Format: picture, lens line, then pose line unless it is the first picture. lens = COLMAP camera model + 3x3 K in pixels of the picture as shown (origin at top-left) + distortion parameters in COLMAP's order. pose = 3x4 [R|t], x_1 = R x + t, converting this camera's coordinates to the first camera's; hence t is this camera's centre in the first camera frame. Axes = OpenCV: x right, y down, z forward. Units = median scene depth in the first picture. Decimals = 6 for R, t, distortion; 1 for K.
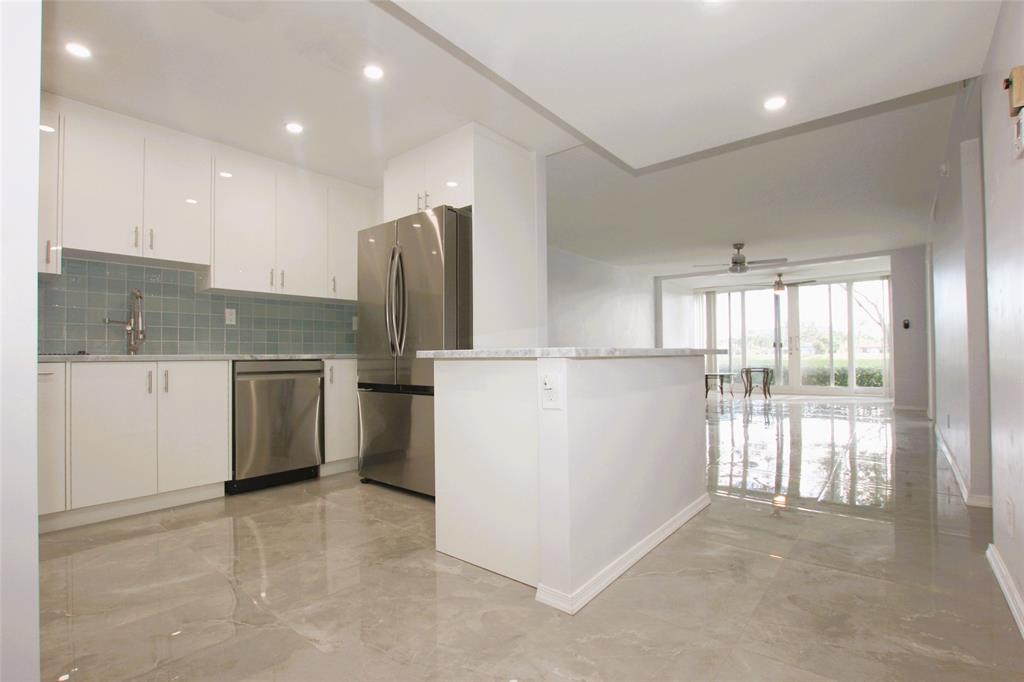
lens RADIAL K [[475.0, 0, 508.6], [0, 475.0, 349.6], [0, 0, 1]] dist [-0.024020, 0.000082]
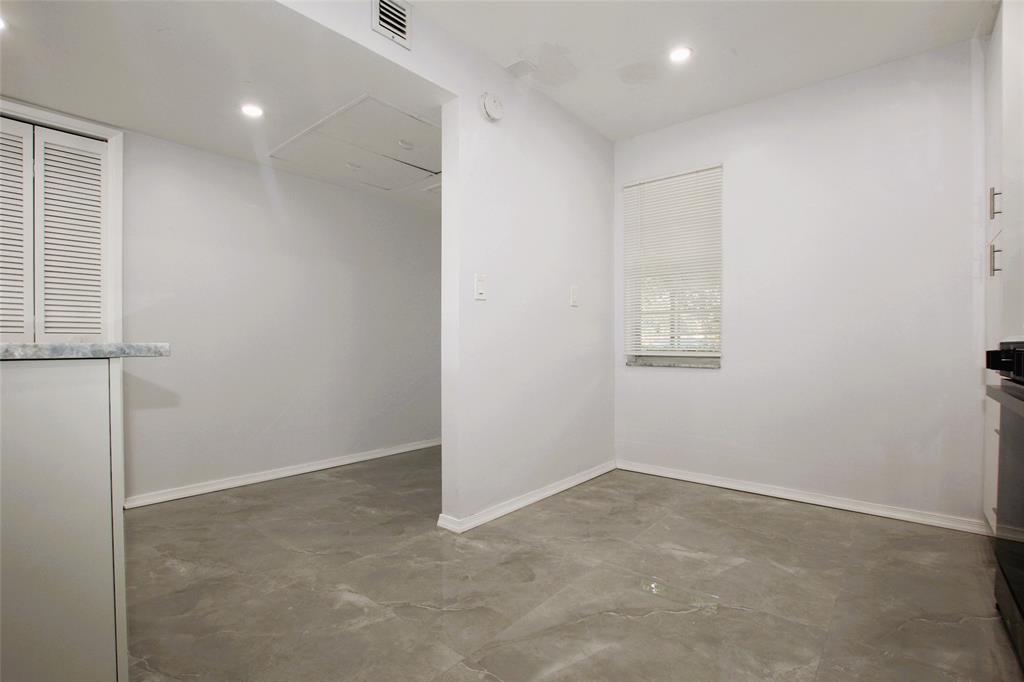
lens RADIAL K [[475.0, 0, 508.6], [0, 475.0, 349.6], [0, 0, 1]] dist [-0.024020, 0.000082]
pose [[-0.999968, 0.007655, 0.002381, -0.413303], [0.007661, 0.999967, 0.002583, 0.008594], [-0.002361, 0.002601, -0.999994, 1.106980]]
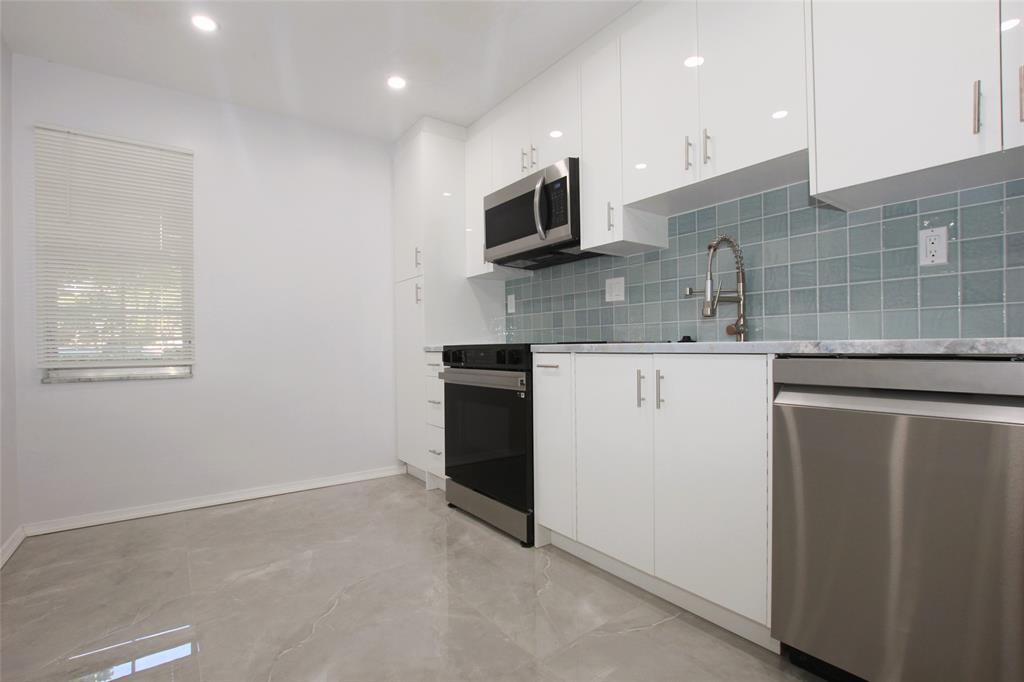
lens RADIAL K [[480.9, 0, 508.8], [0, 480.9, 350.0], [0, 0, 1]] dist [-0.030936, 0.000079]
pose [[-0.240599, 0.017332, -0.970470, -0.117324], [0.027361, 0.999564, 0.011068, 0.008243], [0.970239, -0.023890, -0.240969, 0.906234]]
